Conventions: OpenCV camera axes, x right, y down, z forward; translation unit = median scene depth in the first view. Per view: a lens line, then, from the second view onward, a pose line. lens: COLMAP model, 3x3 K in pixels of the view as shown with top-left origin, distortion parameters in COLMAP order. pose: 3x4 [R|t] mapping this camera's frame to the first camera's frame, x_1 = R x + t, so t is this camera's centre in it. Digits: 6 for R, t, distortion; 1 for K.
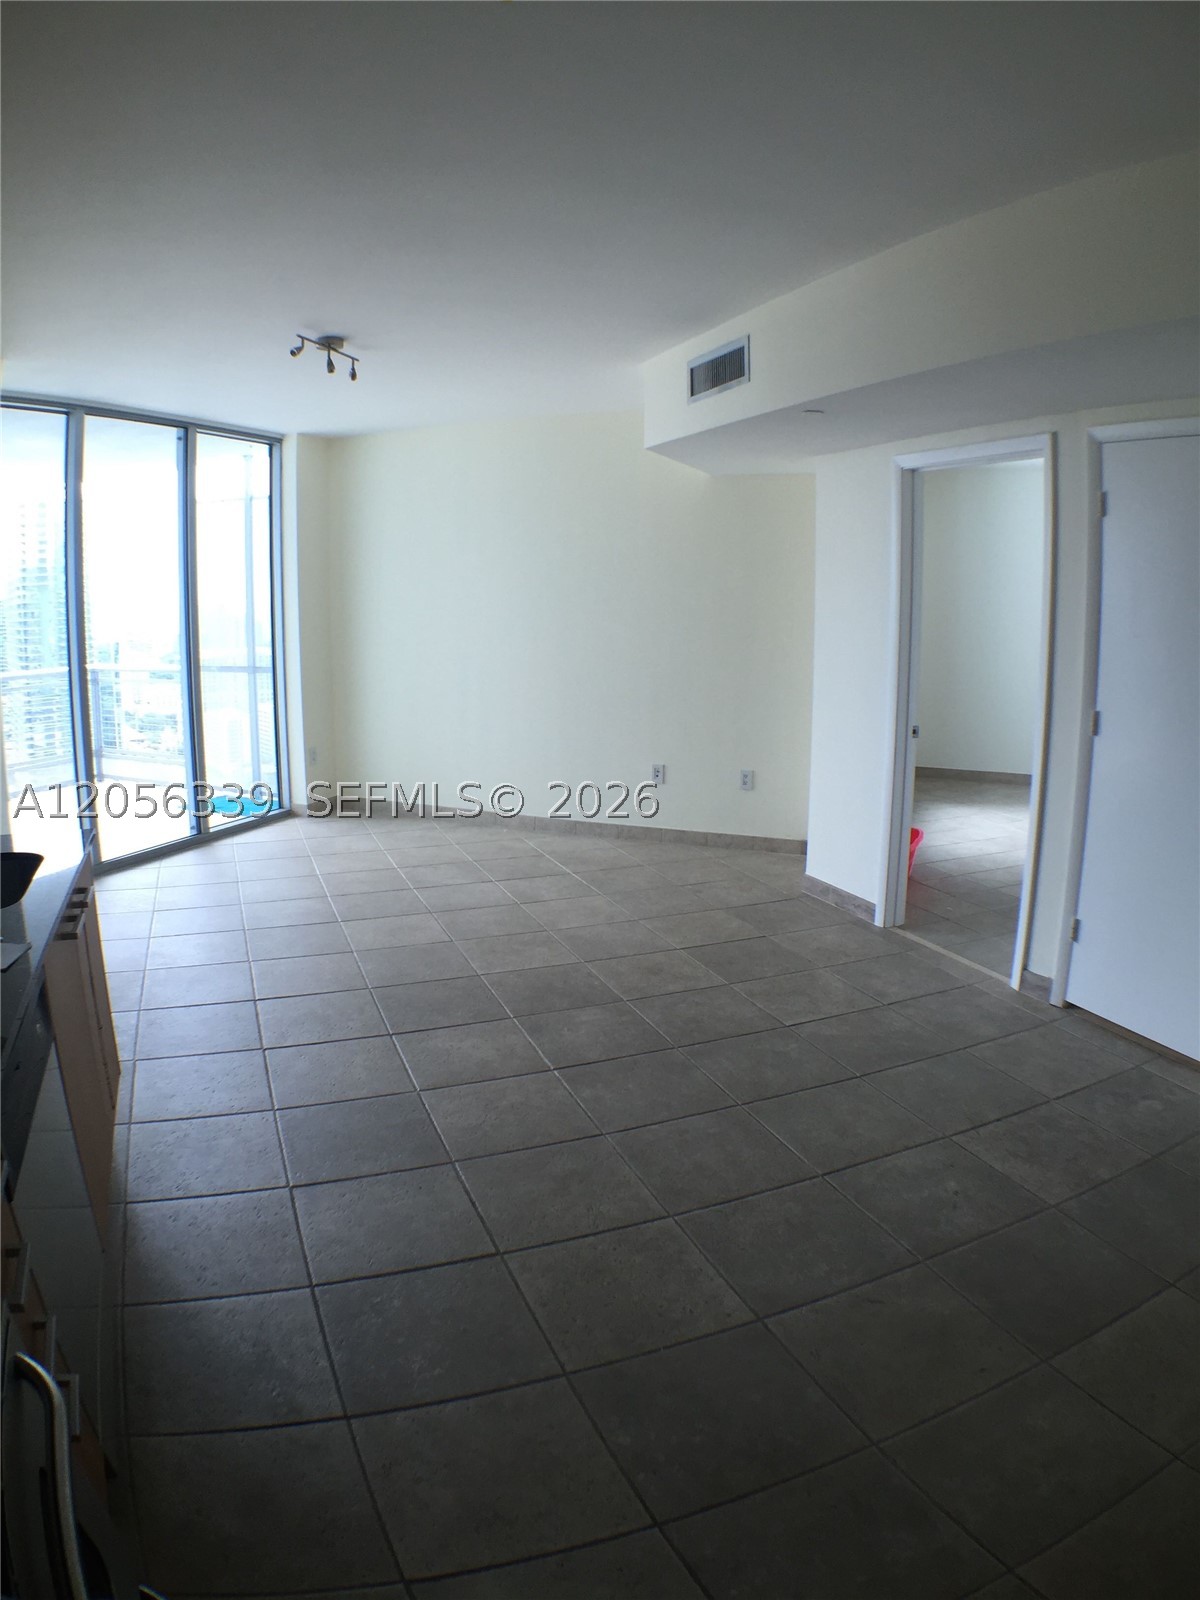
lens RADIAL K [[1021.0, 0, 600.0], [0, 1021.0, 800.0], [0, 0, 1]] dist [-0.252317, 0.039362]
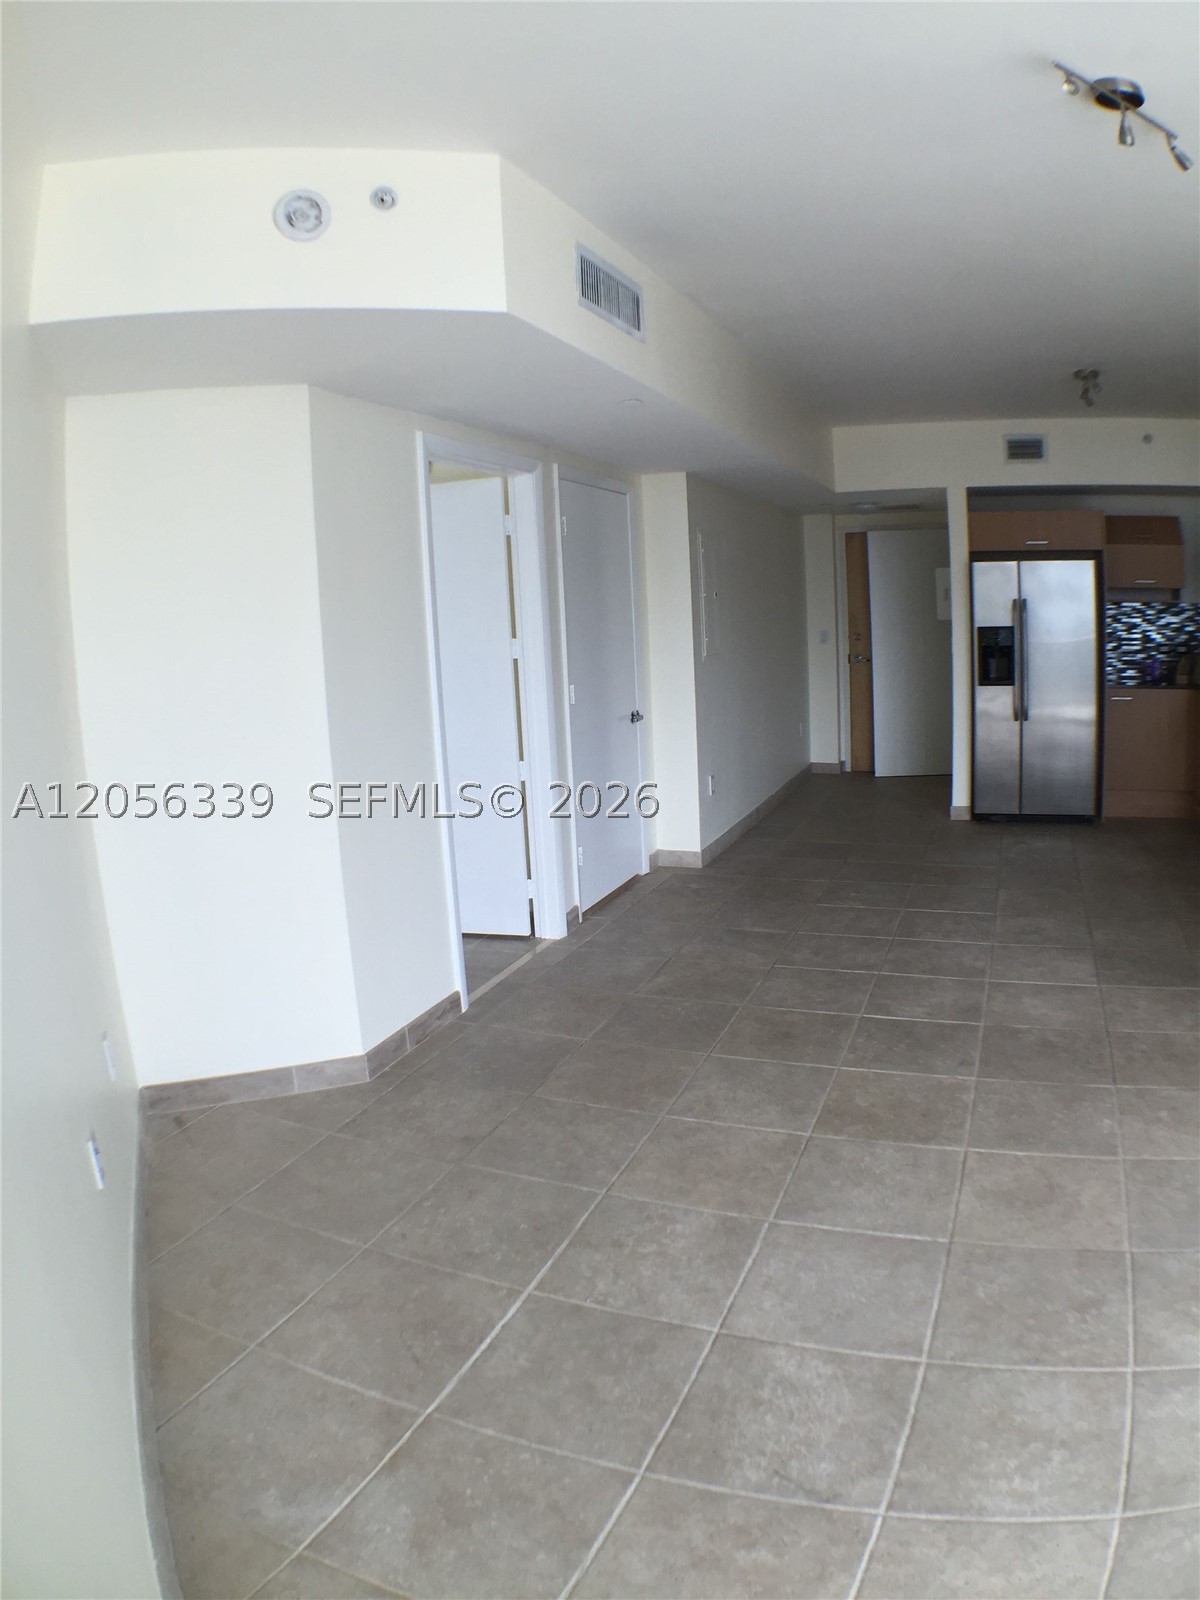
lens RADIAL K [[1025.9, 0, 590.5], [0, 1025.9, 789.5], [0, 0, 1]] dist [-0.250948, 0.040345]
pose [[-0.705111, -0.086715, 0.703775, -0.405463], [0.187399, 0.934420, 0.302888, -0.309175], [-0.683886, 0.345457, -0.642619, 1.577329]]
